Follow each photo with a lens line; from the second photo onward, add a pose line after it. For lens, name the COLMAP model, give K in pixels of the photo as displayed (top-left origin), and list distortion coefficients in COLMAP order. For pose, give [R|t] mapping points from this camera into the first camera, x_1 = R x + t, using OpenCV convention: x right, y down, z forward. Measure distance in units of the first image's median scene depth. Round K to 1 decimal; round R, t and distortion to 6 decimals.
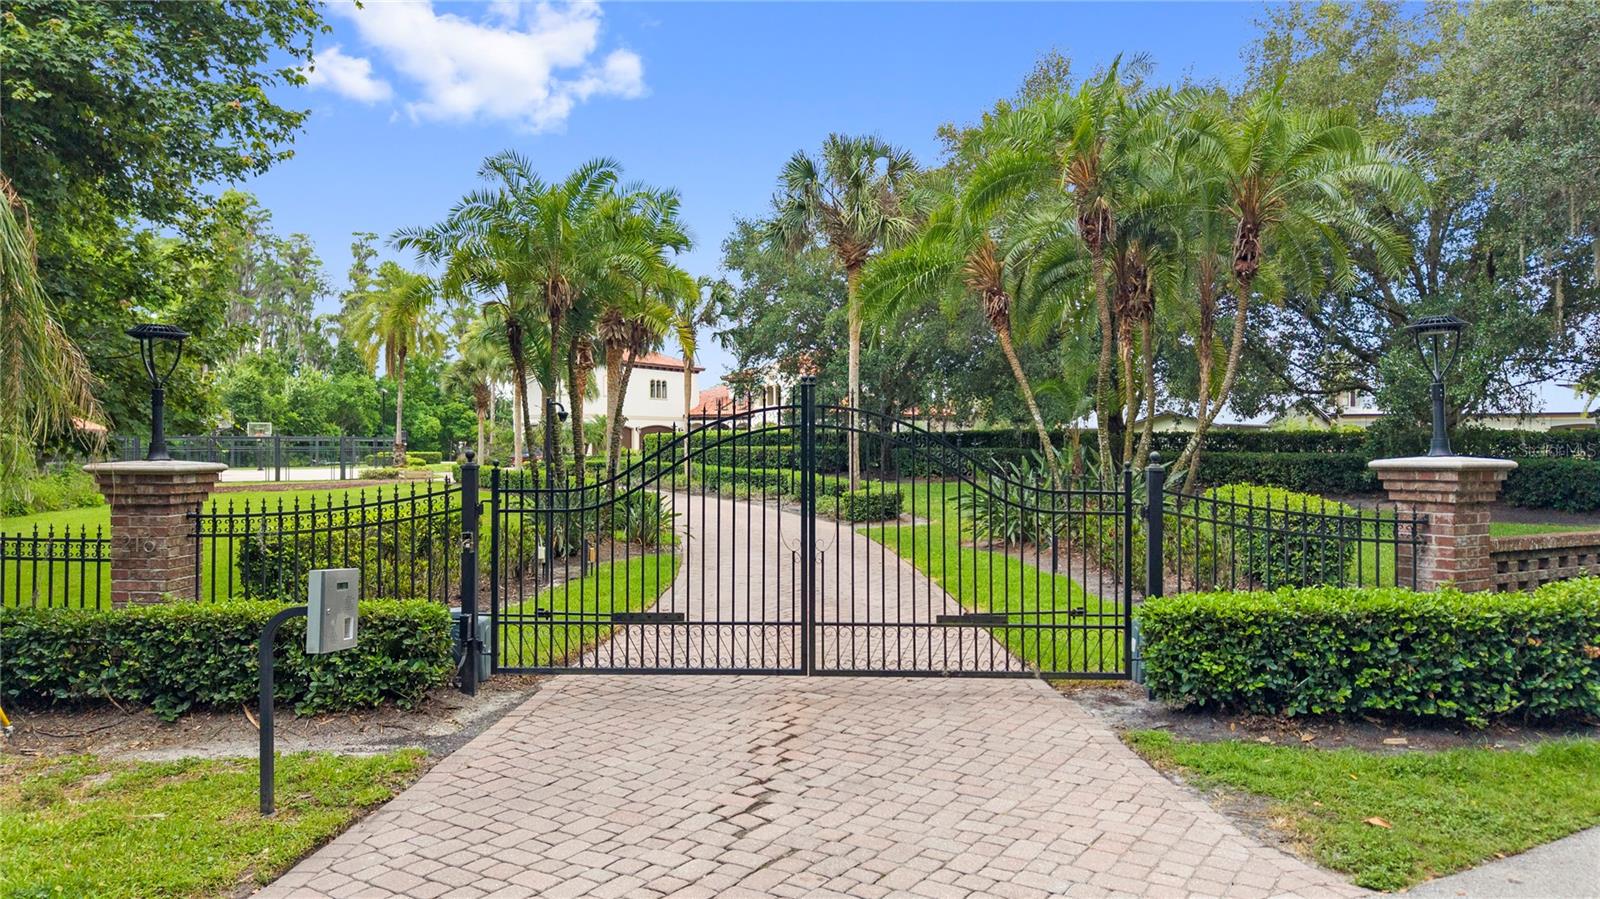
lens RADIAL K [[1029.3, 0, 800.0], [0, 1029.3, 449.5], [0, 0, 1]] dist [-0.005291, -0.003242]
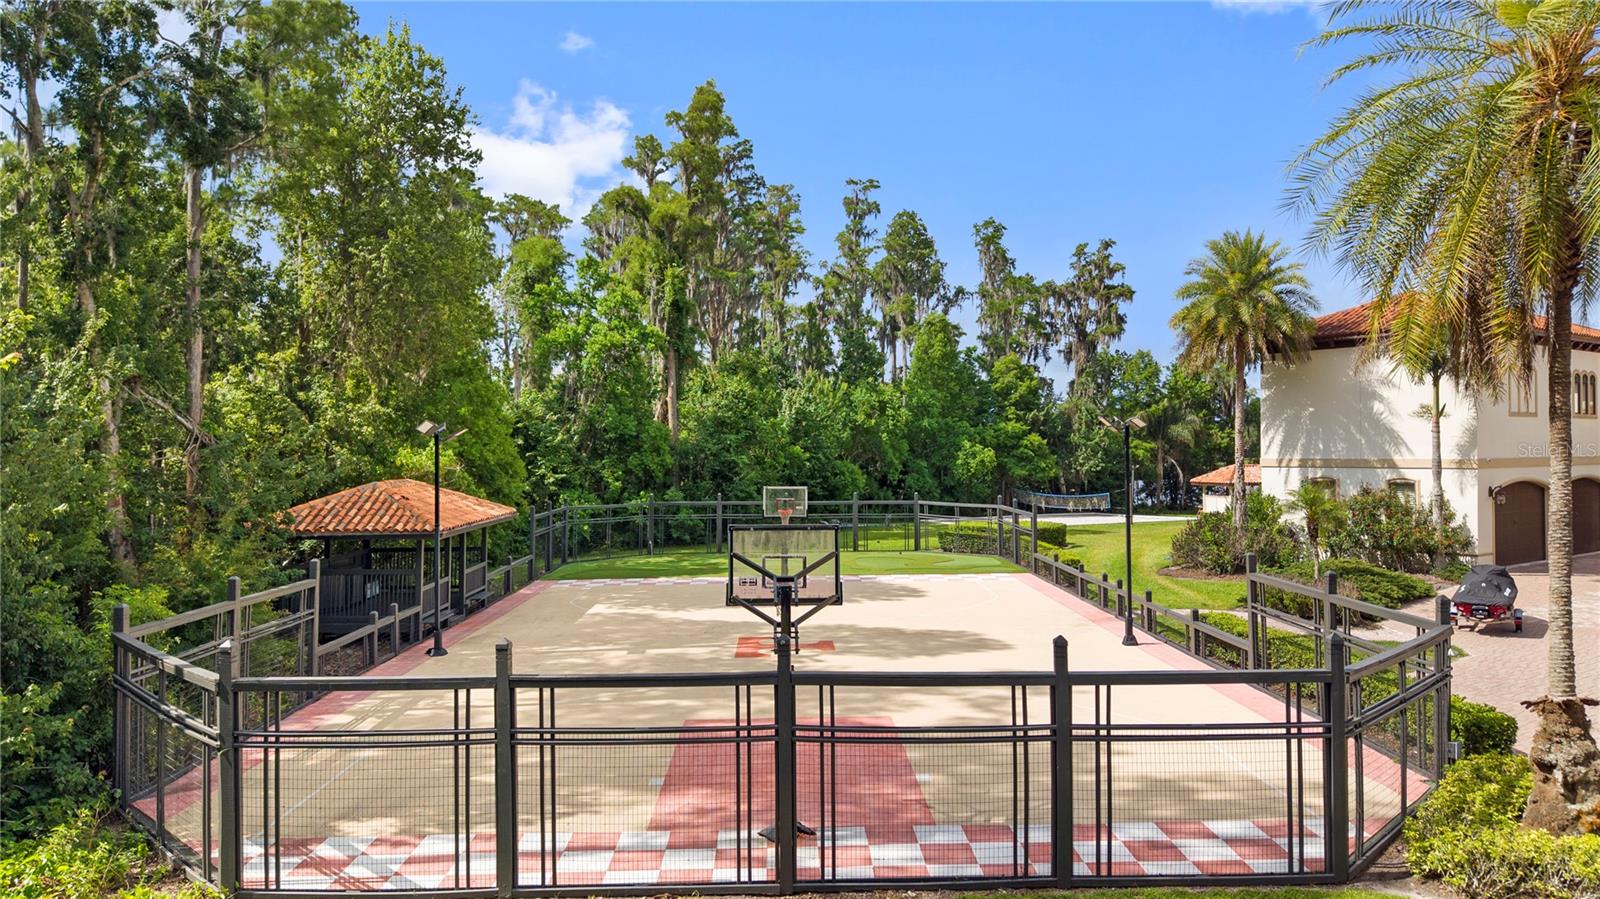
lens RADIAL K [[1029.3, 0, 800.0], [0, 1029.3, 449.5], [0, 0, 1]] dist [-0.005291, -0.003242]
pose [[0.928759, -0.003715, -0.370664, -0.228390], [0.002983, 0.999992, -0.002547, -0.028454], [0.370671, 0.001260, 0.928763, 0.373064]]
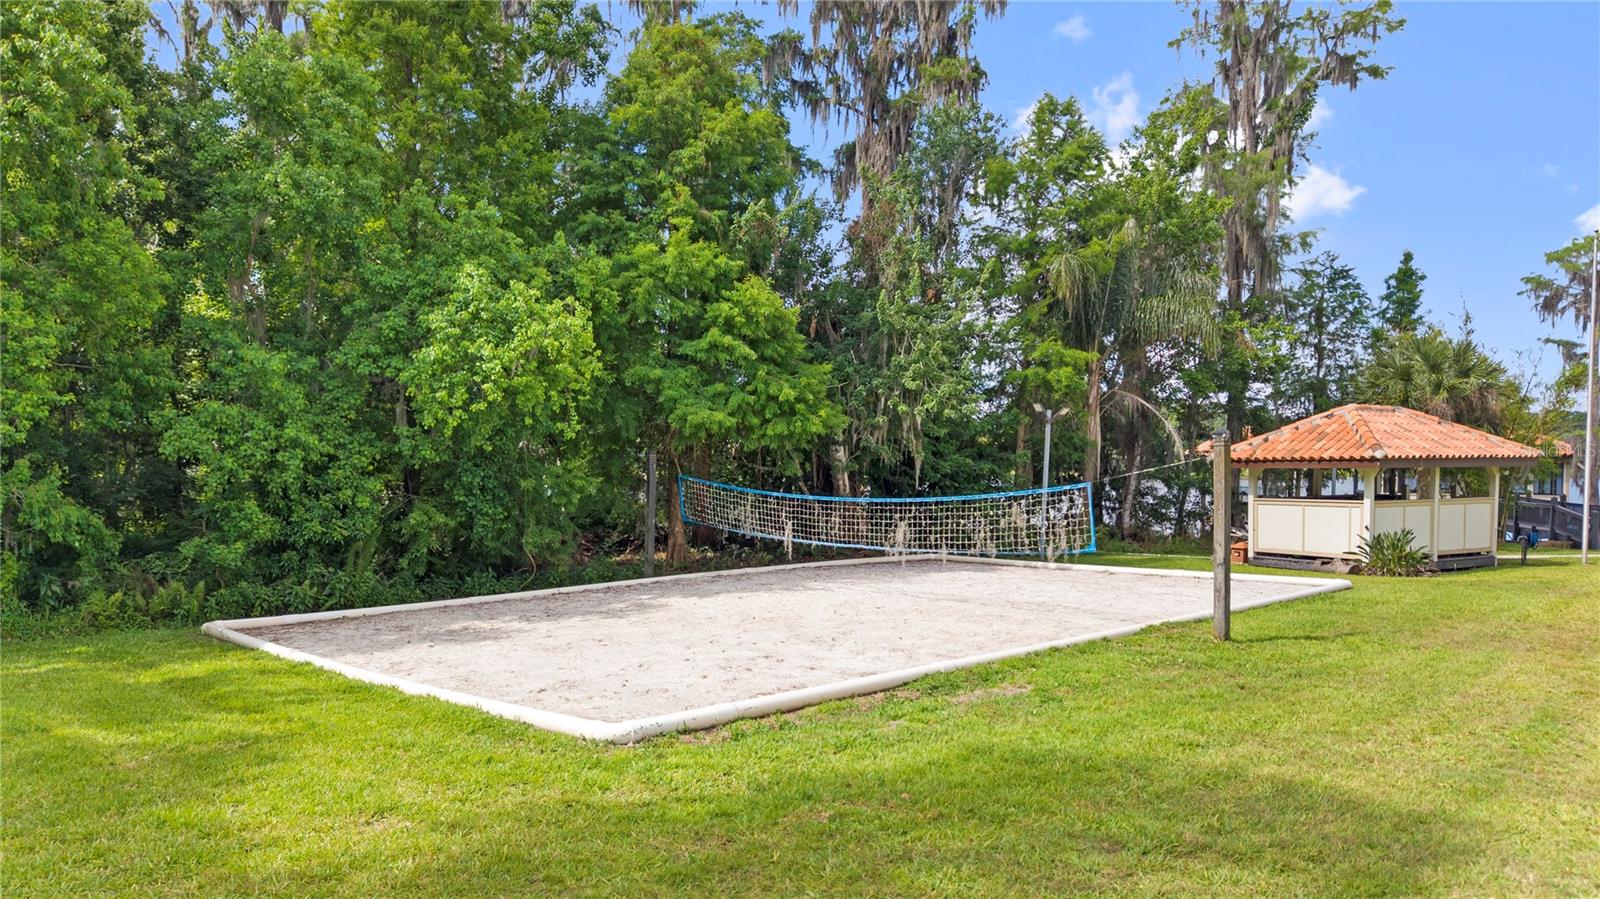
lens RADIAL K [[1029.7, 0, 801.1], [0, 1029.7, 517.2], [0, 0, 1]] dist [-0.000907, -0.000629]
pose [[0.992227, 0.010972, -0.123957, -0.302070], [-0.003835, 0.998328, 0.057671, -0.007886], [0.124383, -0.056748, 0.990610, 0.856590]]
